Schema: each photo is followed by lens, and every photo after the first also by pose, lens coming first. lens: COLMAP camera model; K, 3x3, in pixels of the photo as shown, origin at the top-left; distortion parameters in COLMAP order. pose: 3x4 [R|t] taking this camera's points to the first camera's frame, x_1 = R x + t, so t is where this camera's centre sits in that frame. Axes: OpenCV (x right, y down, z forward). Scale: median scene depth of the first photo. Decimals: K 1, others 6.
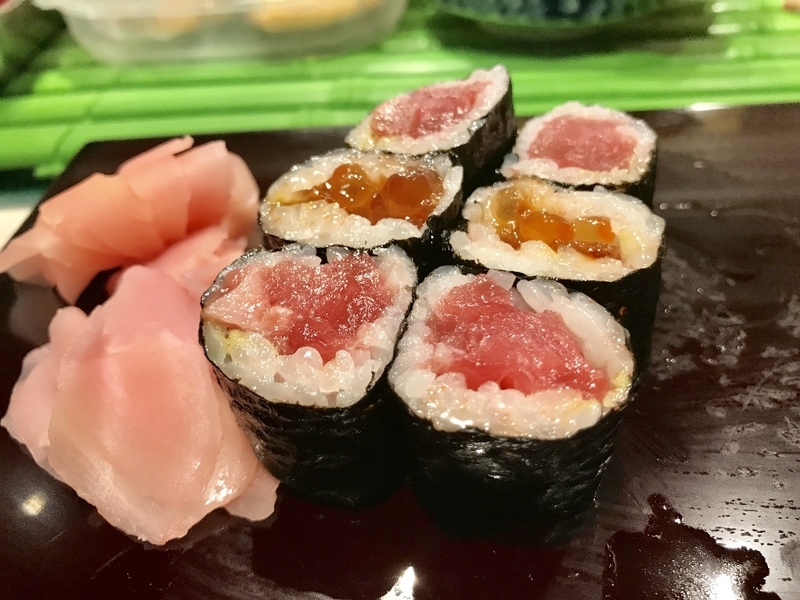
lens RADIAL K [[664.8, 0, 396.9], [0, 664.8, 298.7], [0, 0, 1]] dist [-0.046854, 0.016736]
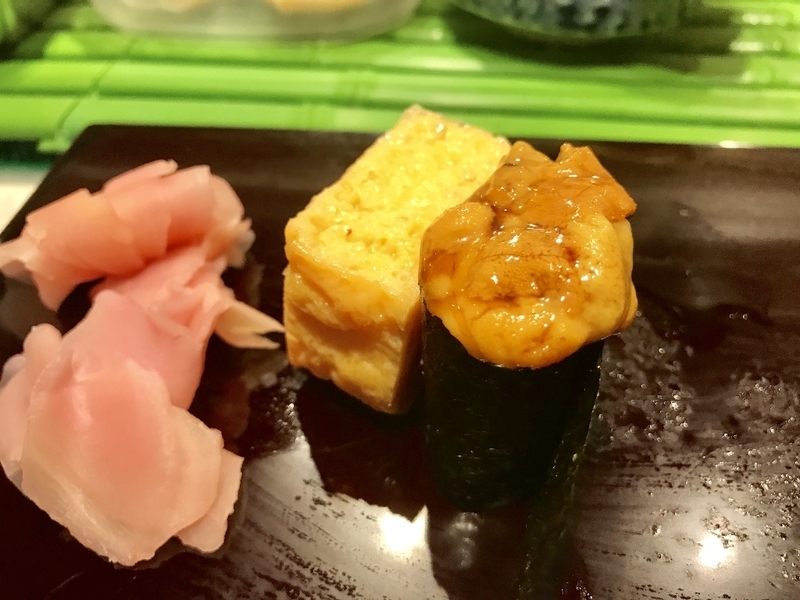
lens RADIAL K [[664.8, 0, 401.9], [0, 664.8, 299.8], [0, 0, 1]] dist [-0.046854, 0.016736]
pose [[0.996421, 0.082690, -0.017559, 0.072038], [-0.080982, 0.993314, 0.082272, -0.143468], [0.024244, -0.080556, 0.996455, -0.019856]]
